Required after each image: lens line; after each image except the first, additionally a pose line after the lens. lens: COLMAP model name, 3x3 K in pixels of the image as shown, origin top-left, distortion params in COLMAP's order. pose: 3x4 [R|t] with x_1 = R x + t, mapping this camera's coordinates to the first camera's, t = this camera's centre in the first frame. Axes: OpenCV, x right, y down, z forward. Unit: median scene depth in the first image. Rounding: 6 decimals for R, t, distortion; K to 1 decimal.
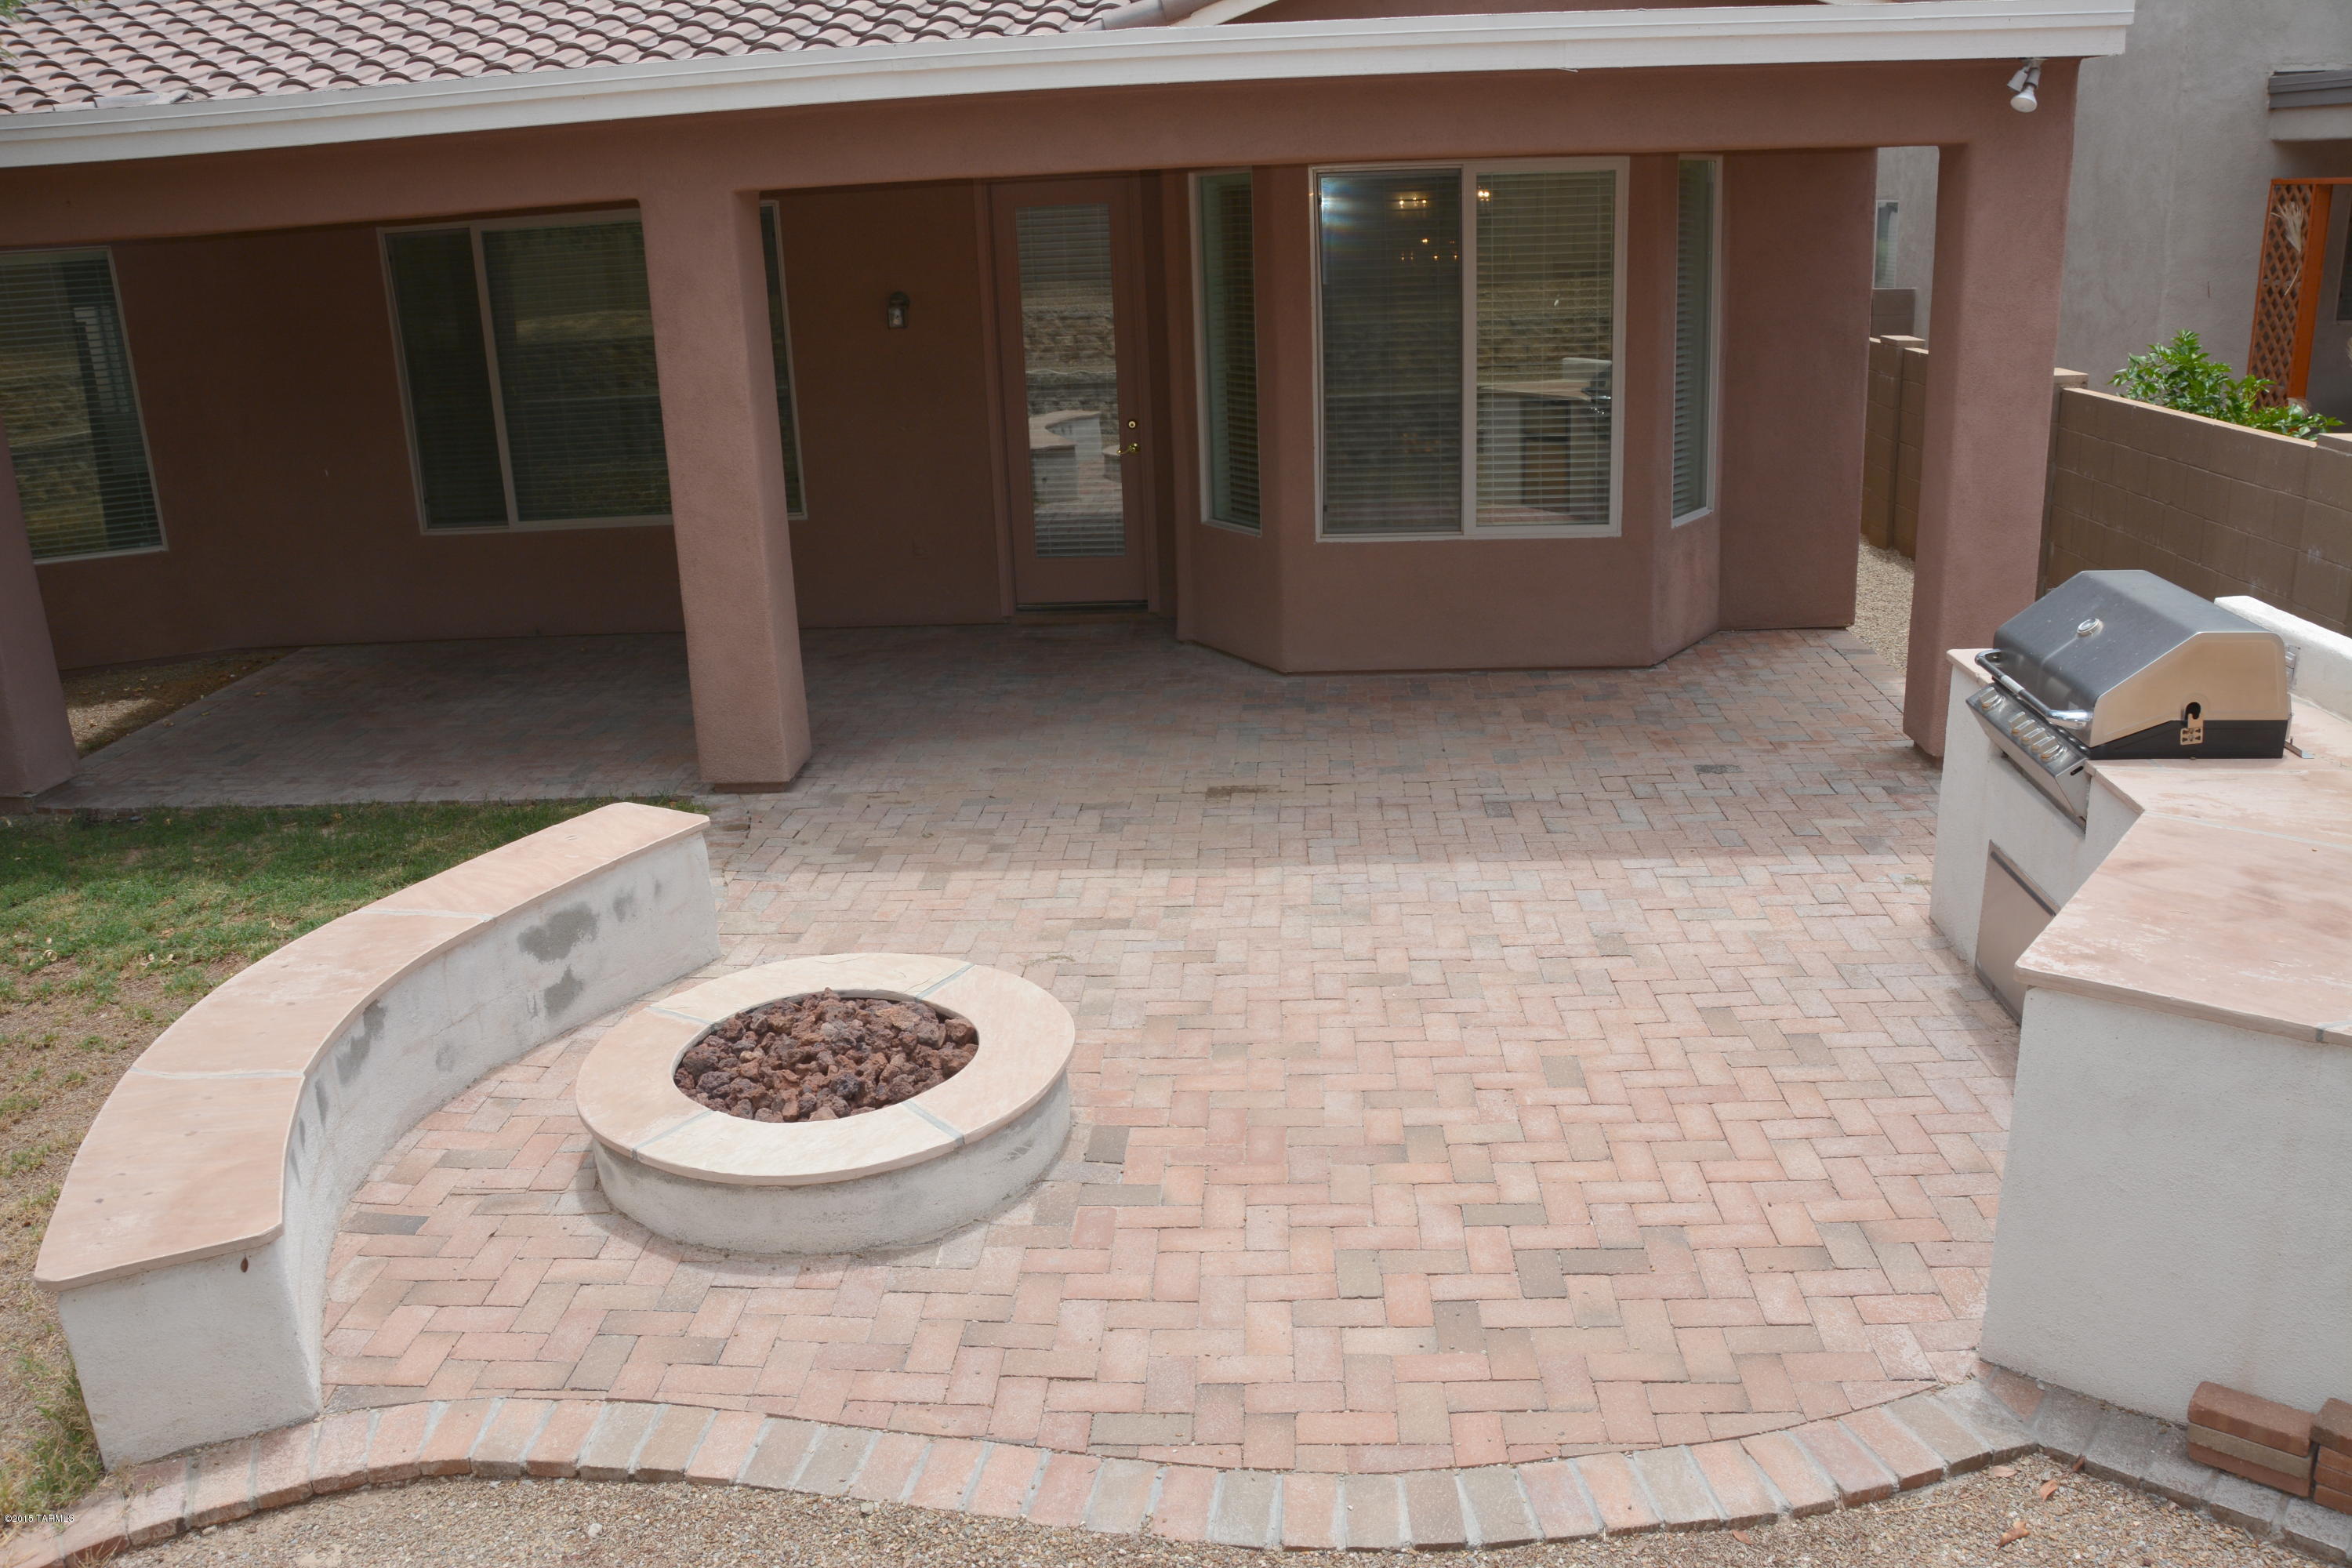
lens RADIAL K [[1853.0, 0, 1115.7], [0, 1853.0, 795.9], [0, 0, 1]] dist [-0.164183, 0.138453]
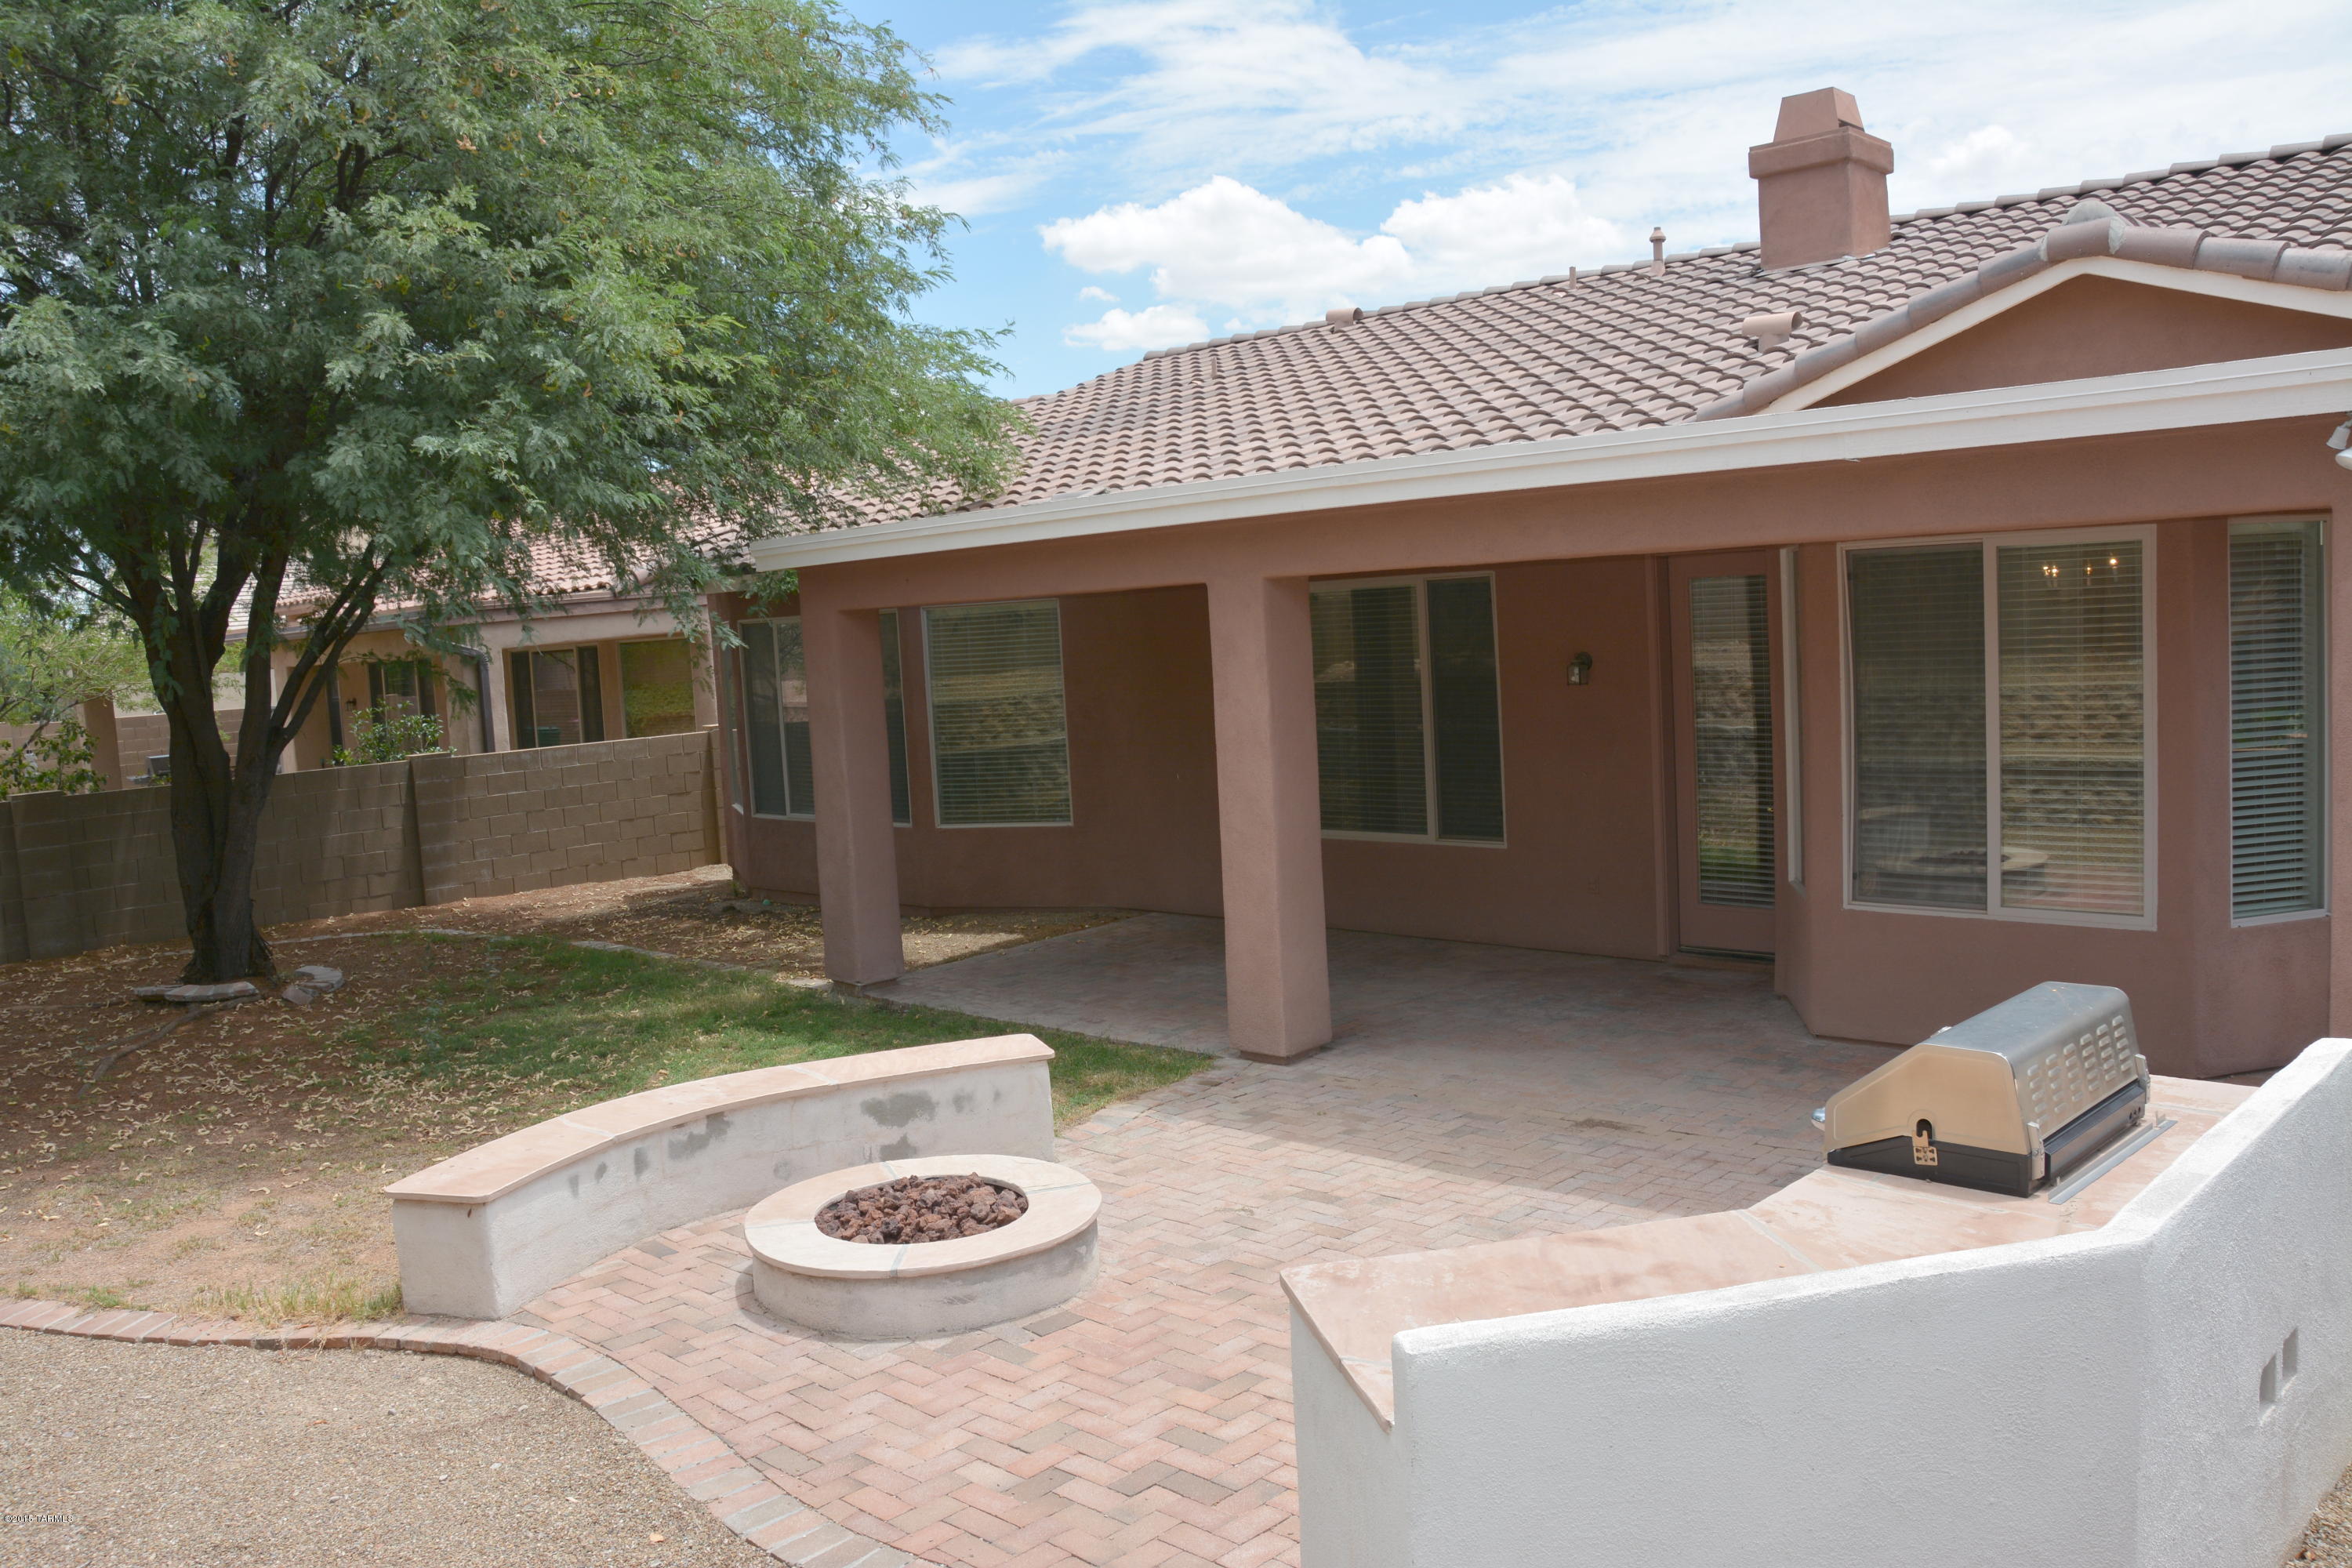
lens RADIAL K [[1853.0, 0, 1115.7], [0, 1853.0, 795.9], [0, 0, 1]] dist [-0.164183, 0.138453]
pose [[0.758413, 0.062552, -0.648766, 0.693539], [-0.173778, 0.978758, -0.108780, -0.033346], [0.628180, 0.195241, 0.753173, -0.006185]]
